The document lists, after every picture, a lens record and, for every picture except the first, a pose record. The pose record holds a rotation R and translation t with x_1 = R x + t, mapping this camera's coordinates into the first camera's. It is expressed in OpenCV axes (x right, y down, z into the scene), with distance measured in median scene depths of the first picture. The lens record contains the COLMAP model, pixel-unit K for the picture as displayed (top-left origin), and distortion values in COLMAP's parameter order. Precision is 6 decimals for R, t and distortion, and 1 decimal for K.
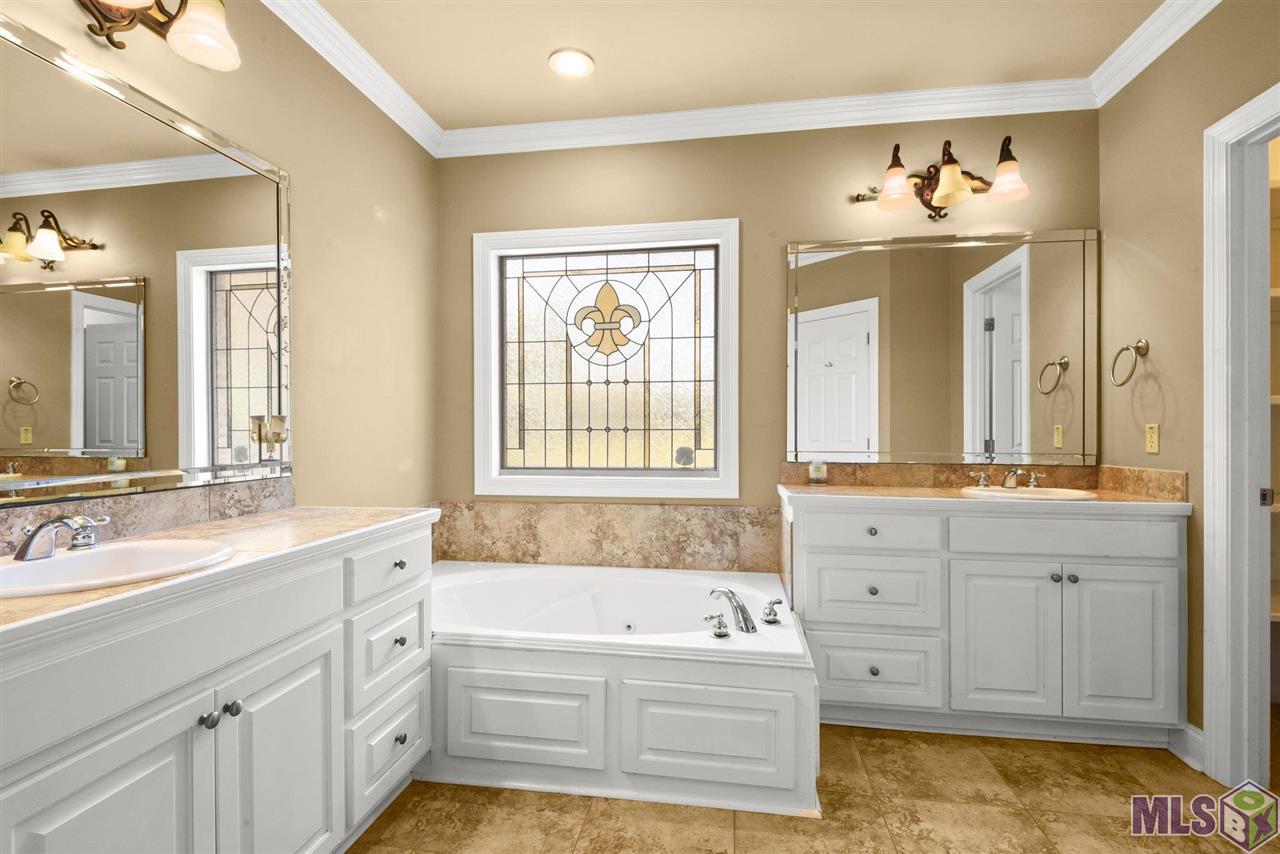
lens RADIAL K [[586.0, 0, 639.7], [0, 586.0, 431.3], [0, 0, 1]] dist [0.003298, -0.003748]
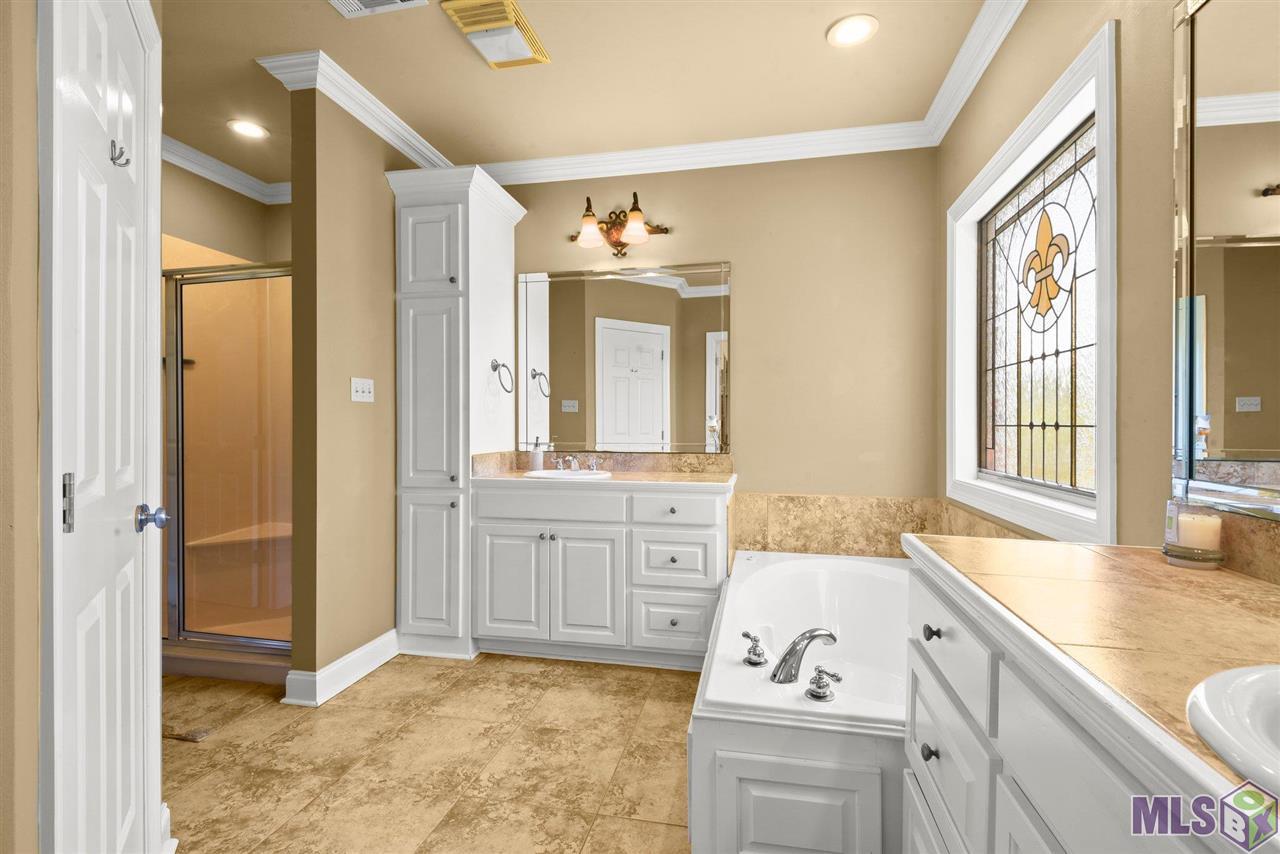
lens RADIAL K [[586.0, 0, 639.8], [0, 586.0, 422.7], [0, 0, 1]] dist [0.003298, -0.003748]
pose [[-0.058128, 0.003315, -0.998304, 0.771059], [-0.002347, 0.999991, 0.003458, -0.008226], [0.998306, 0.002544, -0.058119, 0.668347]]
